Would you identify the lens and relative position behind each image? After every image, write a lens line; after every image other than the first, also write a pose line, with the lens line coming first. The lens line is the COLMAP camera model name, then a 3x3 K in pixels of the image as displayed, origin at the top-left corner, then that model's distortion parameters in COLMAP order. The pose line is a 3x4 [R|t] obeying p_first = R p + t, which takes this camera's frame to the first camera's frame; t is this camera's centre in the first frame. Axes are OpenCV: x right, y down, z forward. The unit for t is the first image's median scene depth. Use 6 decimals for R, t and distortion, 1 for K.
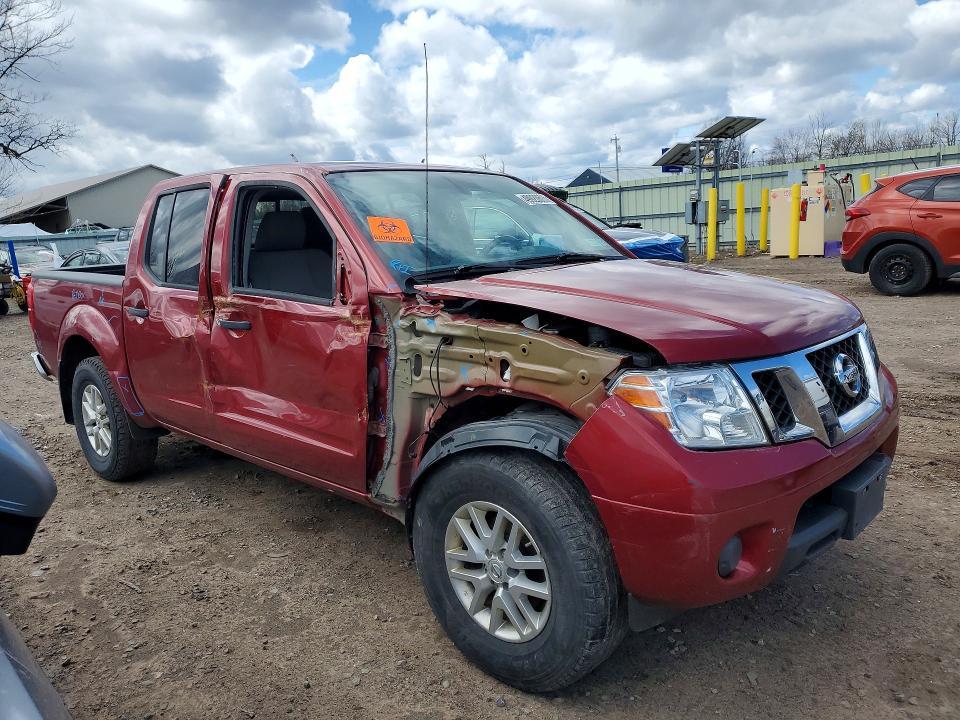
lens RADIAL K [[797.7, 0, 480.0], [0, 797.7, 360.0], [0, 0, 1]] dist [0.006556, 0.008438]
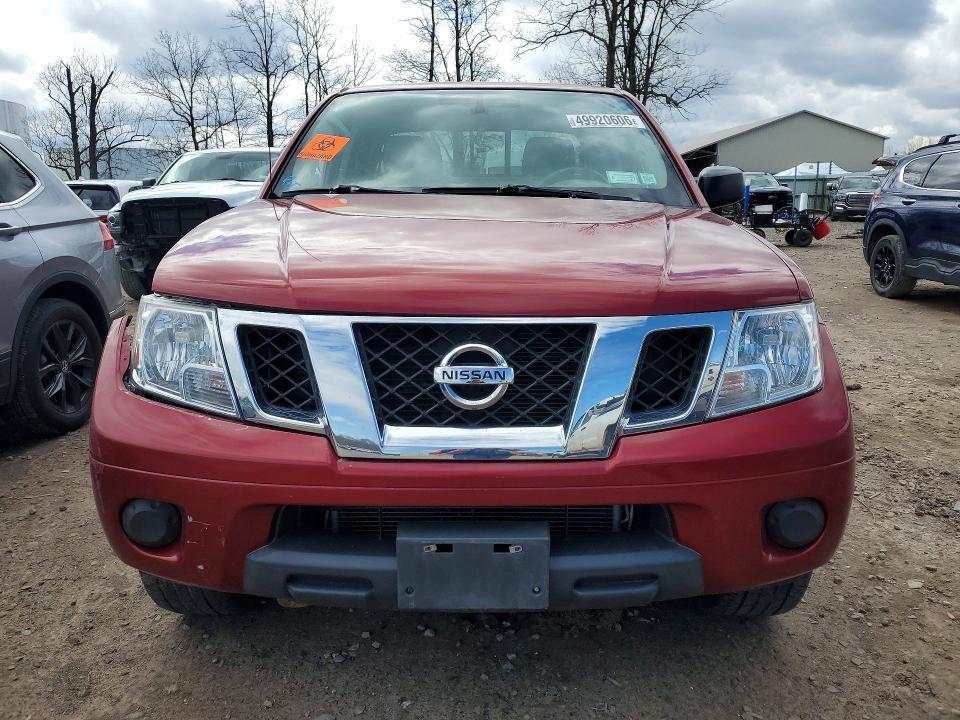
lens RADIAL K [[797.7, 0, 480.0], [0, 797.7, 360.0], [0, 0, 1]] dist [0.006556, 0.008438]
pose [[0.644616, 0.205383, -0.736402, 0.088371], [-0.163318, 0.977997, 0.129802, -0.007174], [0.746859, 0.036595, 0.663975, 0.054280]]
